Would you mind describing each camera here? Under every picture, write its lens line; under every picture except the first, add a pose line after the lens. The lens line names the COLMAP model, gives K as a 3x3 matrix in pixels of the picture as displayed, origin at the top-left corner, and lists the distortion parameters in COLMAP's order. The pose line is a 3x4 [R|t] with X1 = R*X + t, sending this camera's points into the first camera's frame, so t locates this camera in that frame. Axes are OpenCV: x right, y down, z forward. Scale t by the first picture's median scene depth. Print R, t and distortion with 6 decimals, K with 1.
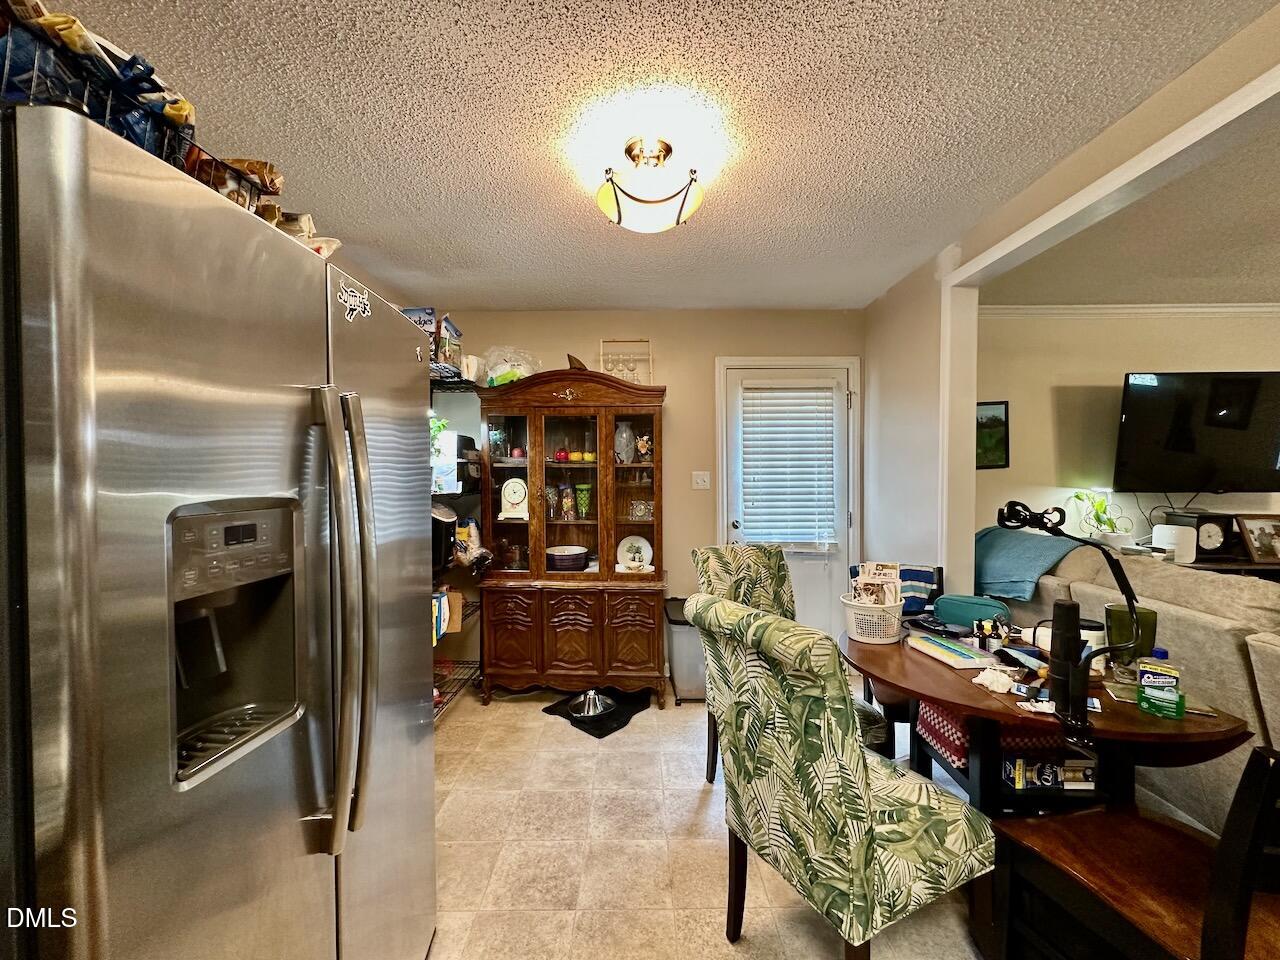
lens RADIAL K [[508.7, 0, 647.3], [0, 508.7, 481.3], [0, 0, 1]] dist [-0.001606, 0.000102]
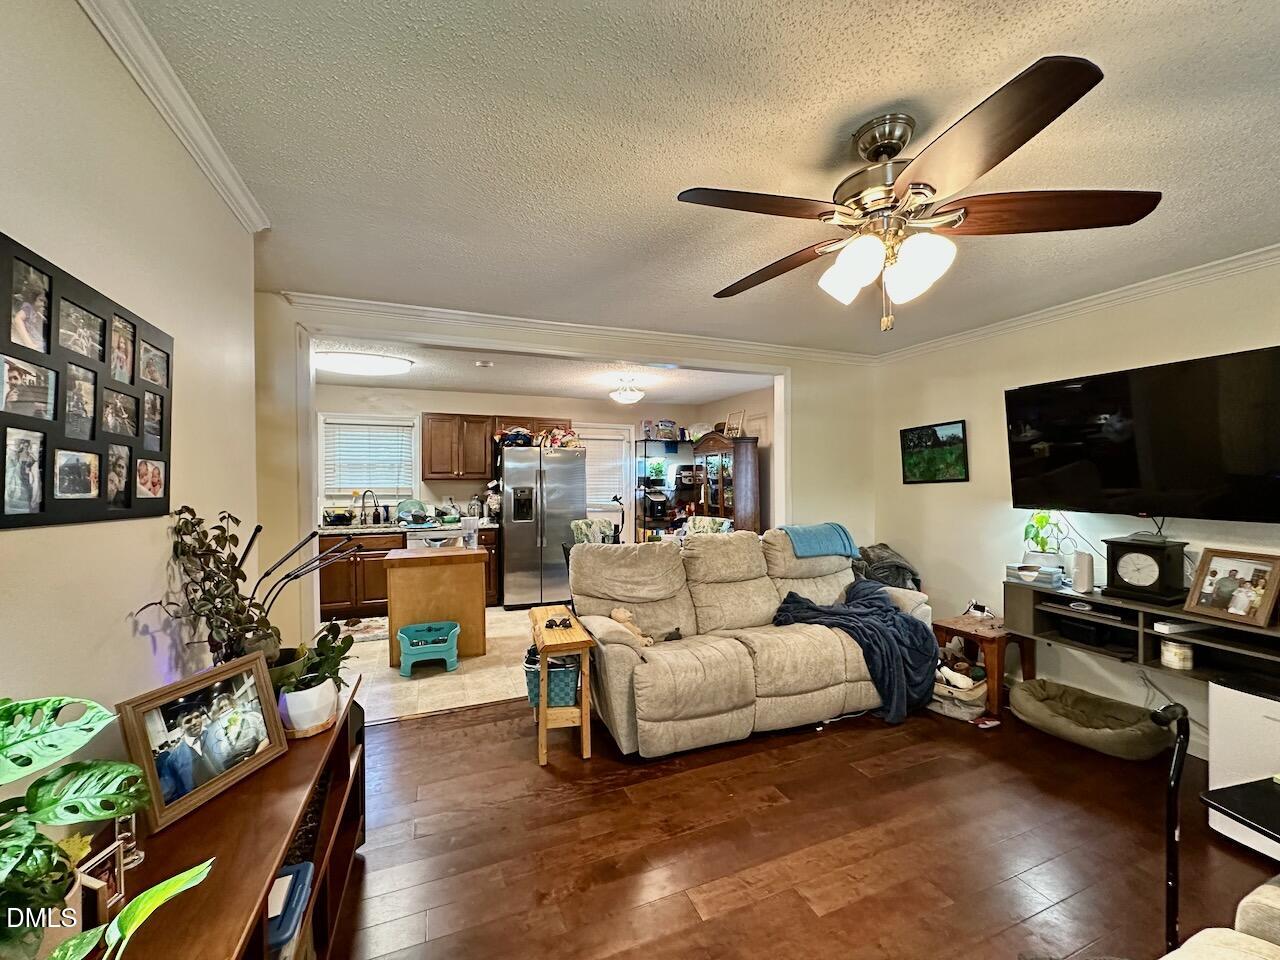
lens RADIAL K [[508.7, 0, 640.8], [0, 508.7, 478.9], [0, 0, 1]] dist [-0.001606, 0.000102]
pose [[0.376870, 0.006758, -0.926241, 1.467148], [-0.019834, 0.999803, -0.000776, -0.018281], [0.926054, 0.018663, 0.376930, -0.037340]]
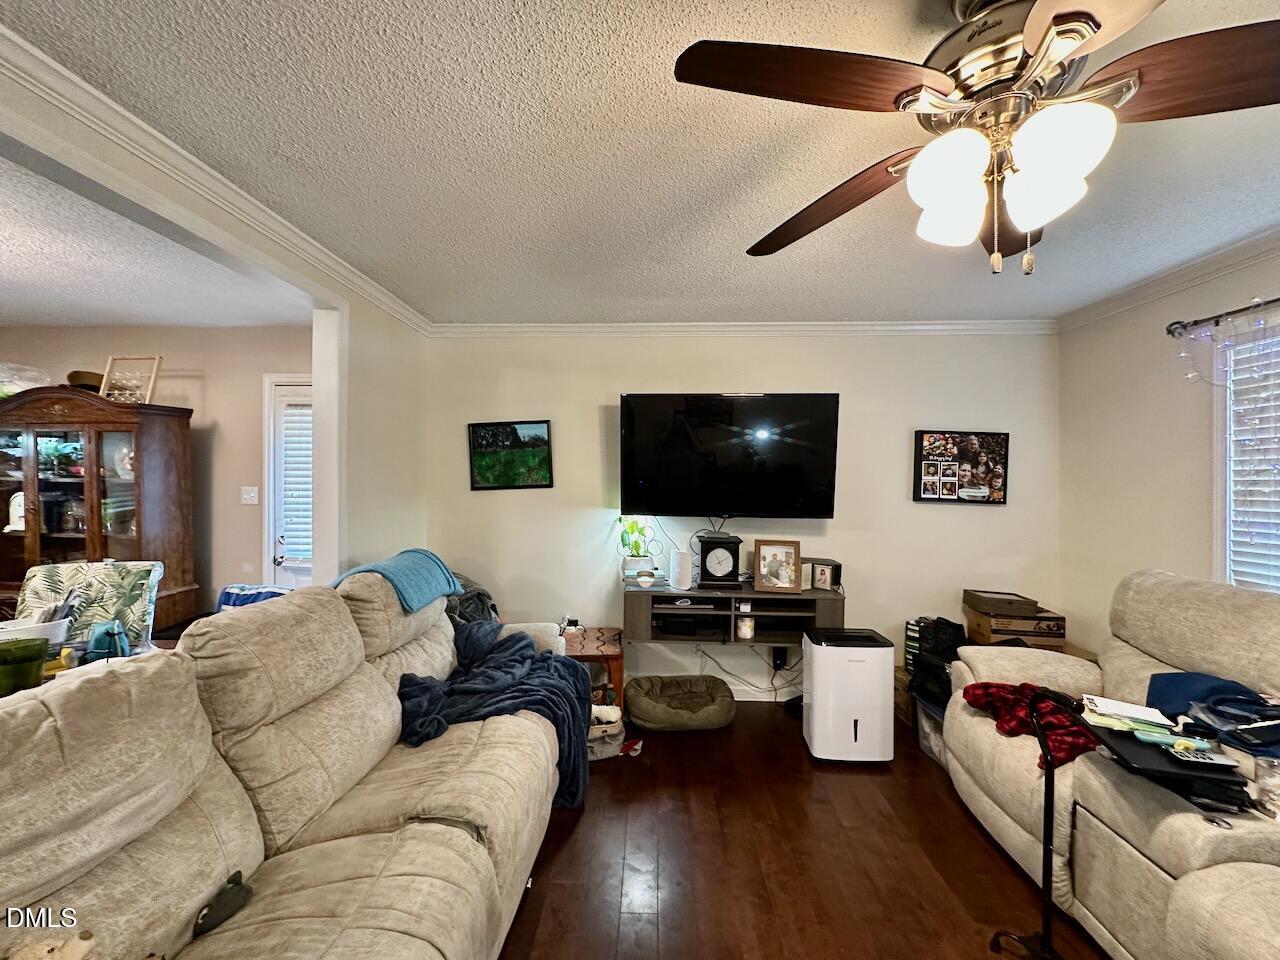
lens RADIAL K [[508.7, 0, 637.3], [0, 508.7, 479.6], [0, 0, 1]] dist [-0.001606, 0.000102]
pose [[0.999274, 0.013651, -0.035577, 0.927116], [-0.014418, 0.999667, -0.021397, -0.024145], [0.035273, 0.021894, 0.999138, 0.024429]]
